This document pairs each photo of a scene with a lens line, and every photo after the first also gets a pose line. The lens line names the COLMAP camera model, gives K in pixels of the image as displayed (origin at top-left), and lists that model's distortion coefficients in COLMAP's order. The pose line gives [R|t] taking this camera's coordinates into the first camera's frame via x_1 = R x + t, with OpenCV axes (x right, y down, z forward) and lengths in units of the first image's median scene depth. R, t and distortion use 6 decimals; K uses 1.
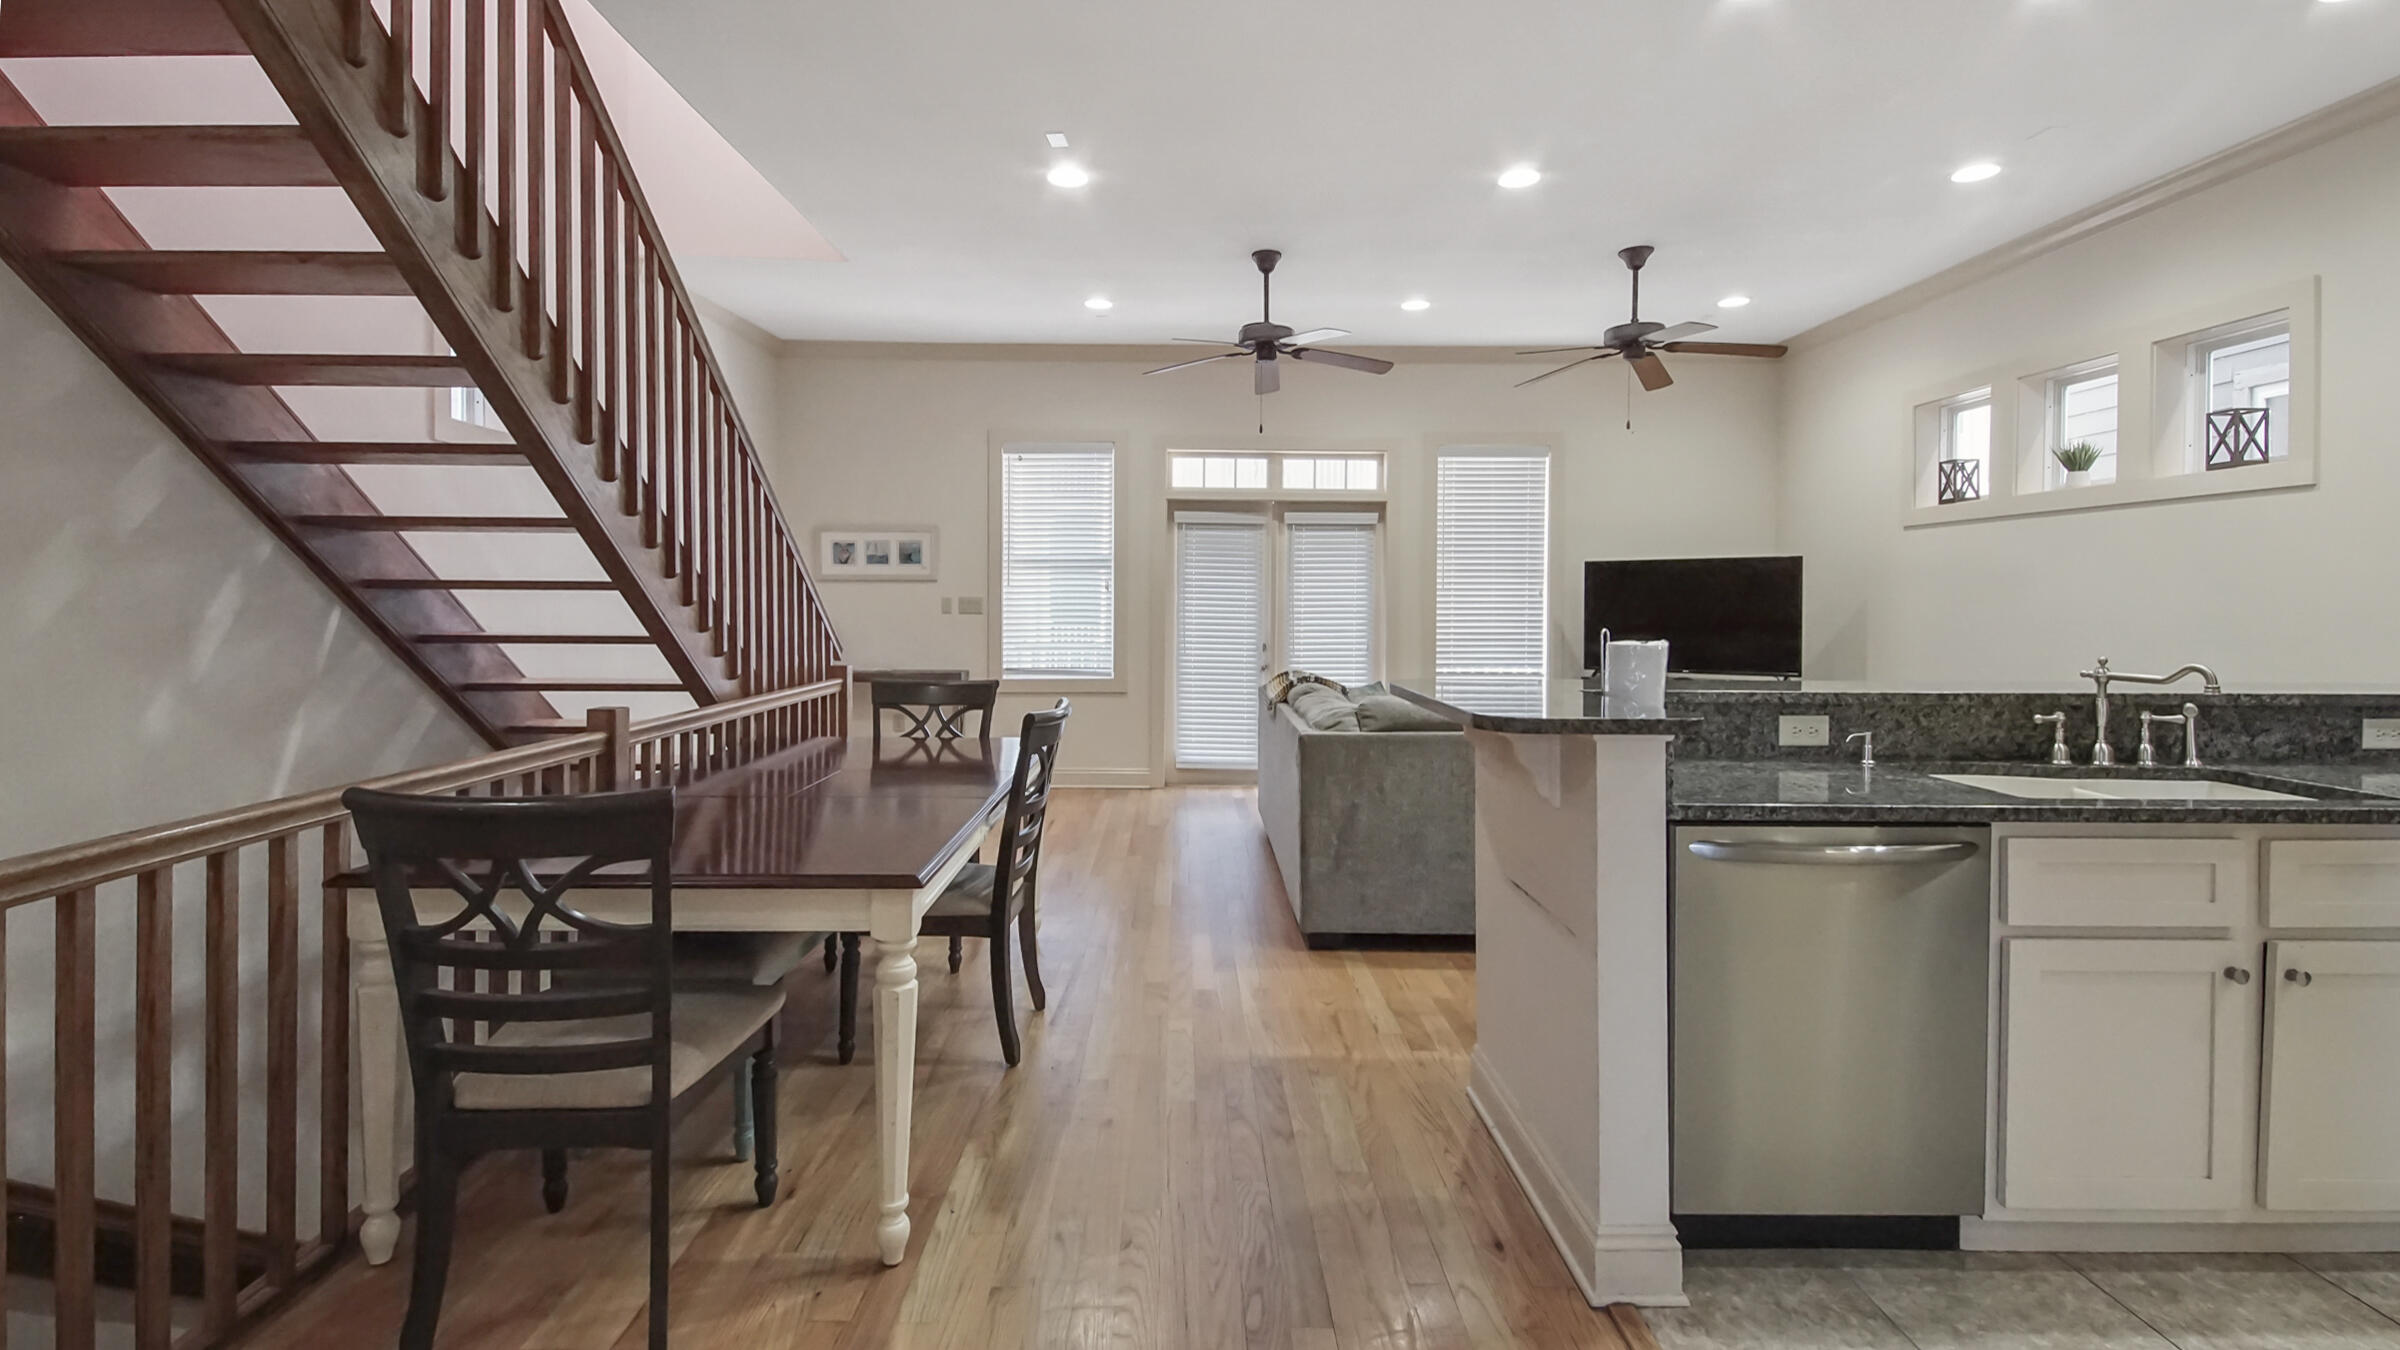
lens RADIAL K [[1146.3, 0, 1195.7], [0, 1146.3, 613.0], [0, 0, 1]] dist [0.000050, -0.000014]
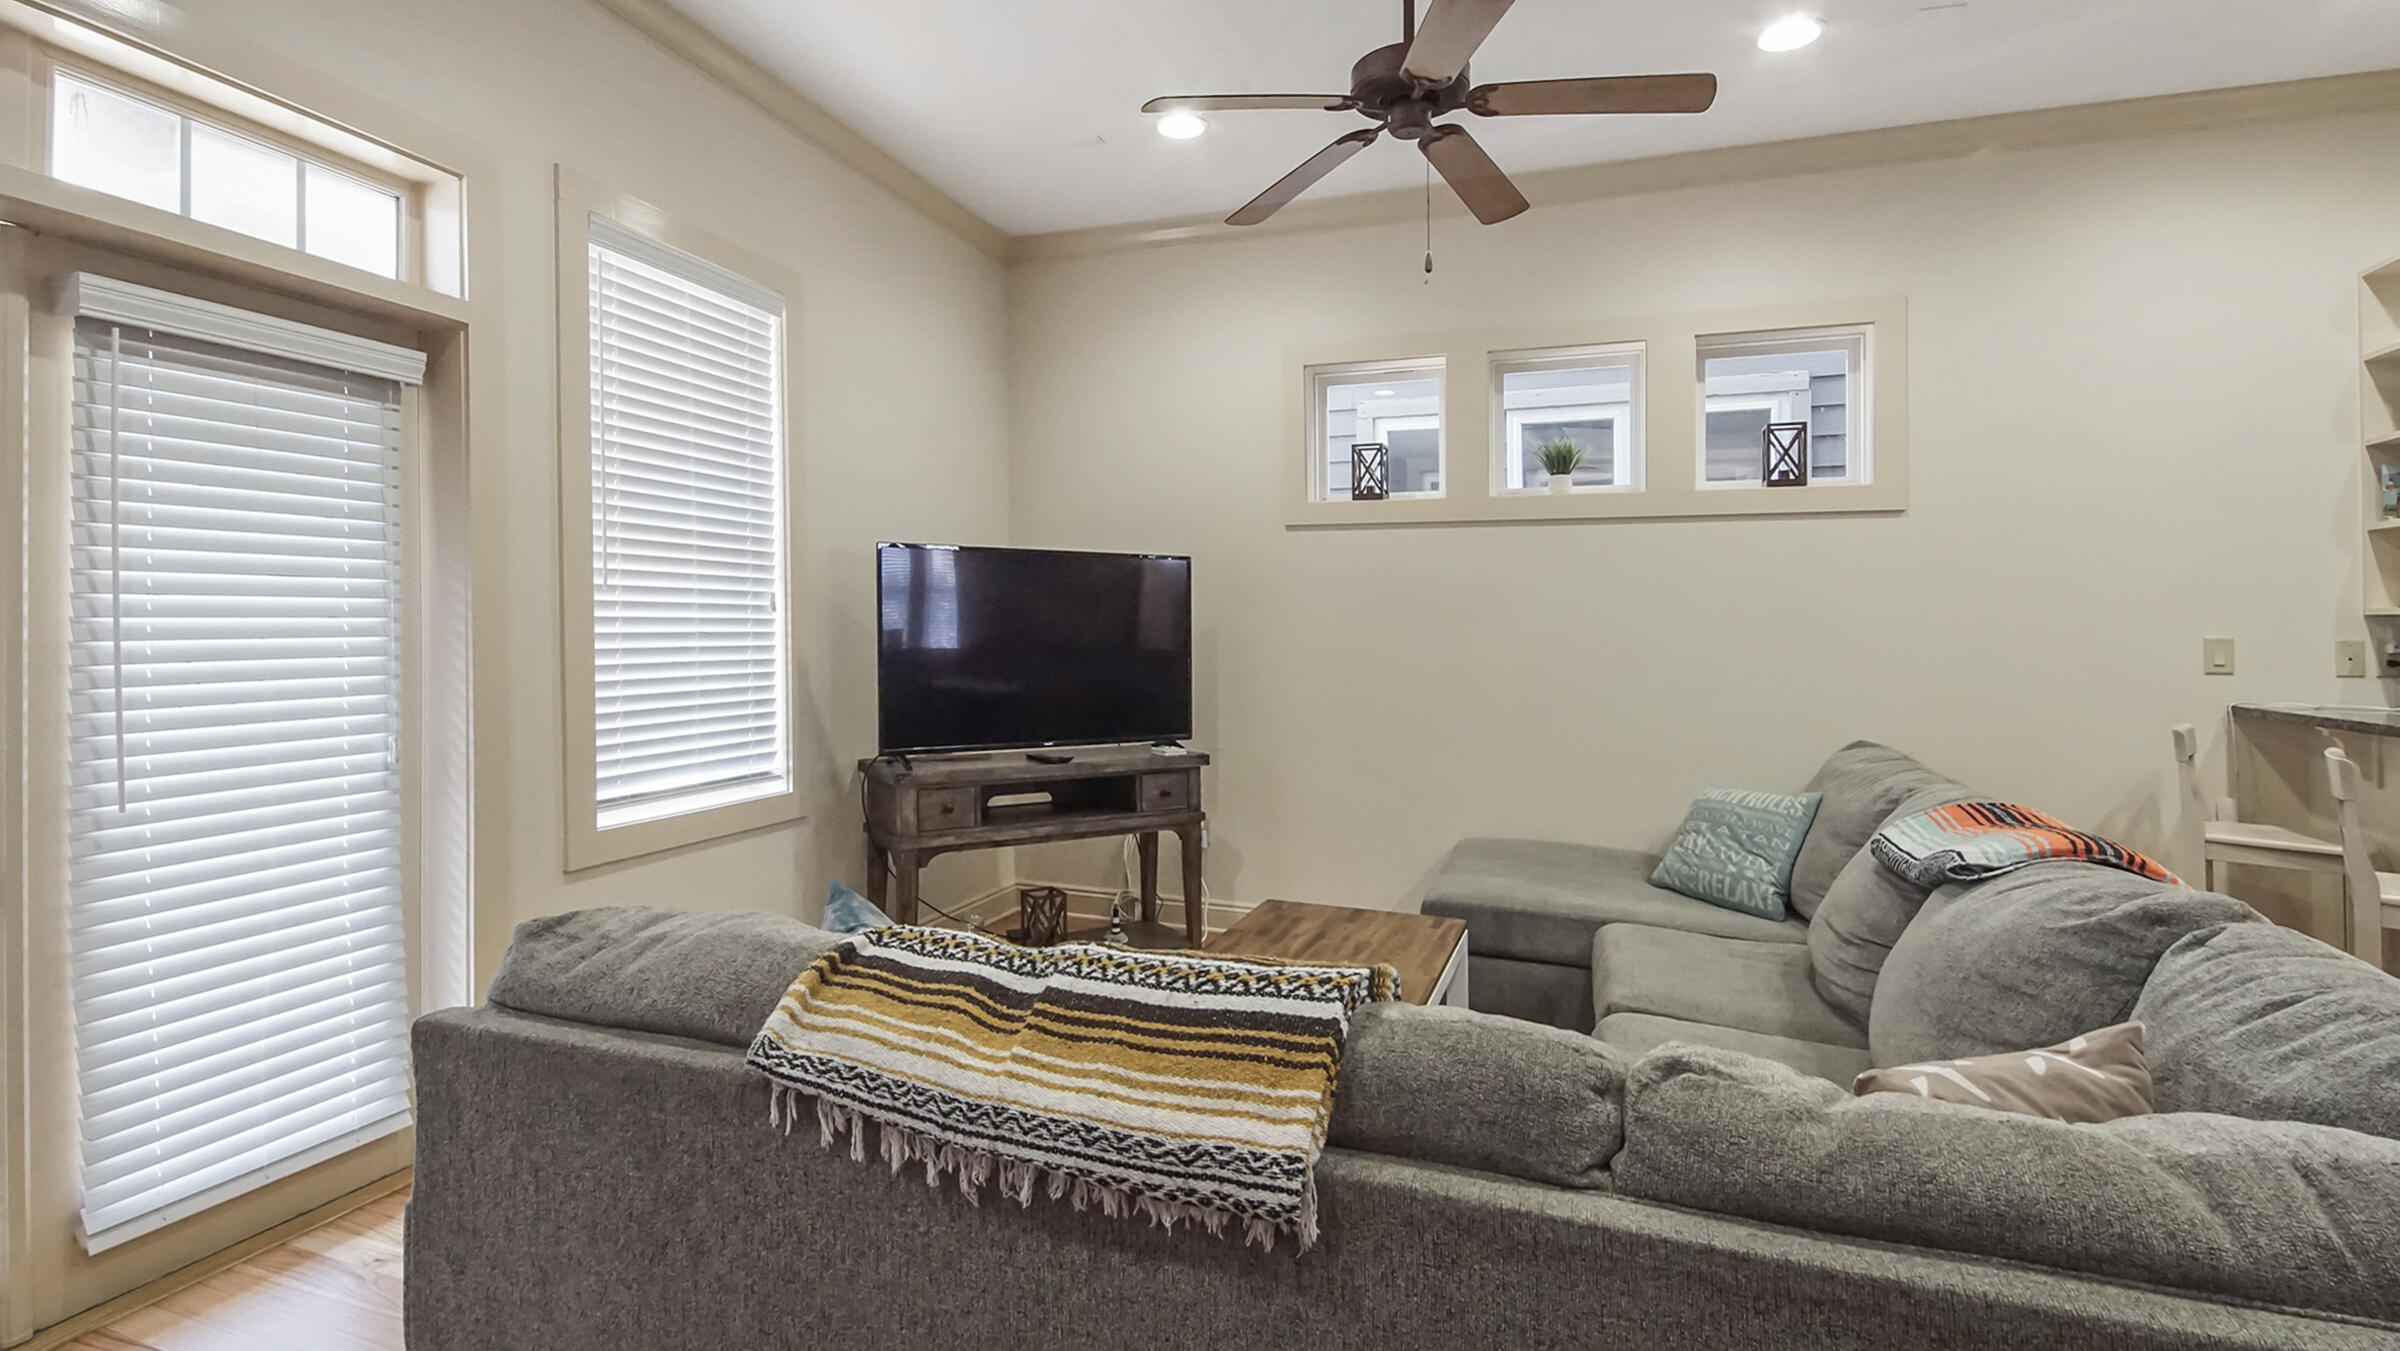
lens RADIAL K [[1257.0, 0, 1200.0], [0, 1257.0, 675.5], [0, 0, 1]] dist [-0.000447, -0.000226]
pose [[0.294815, -0.016113, 0.955419, -0.171515], [0.007648, 0.999866, 0.014503, 0.008467], [-0.955524, 0.003031, 0.294898, 0.845904]]
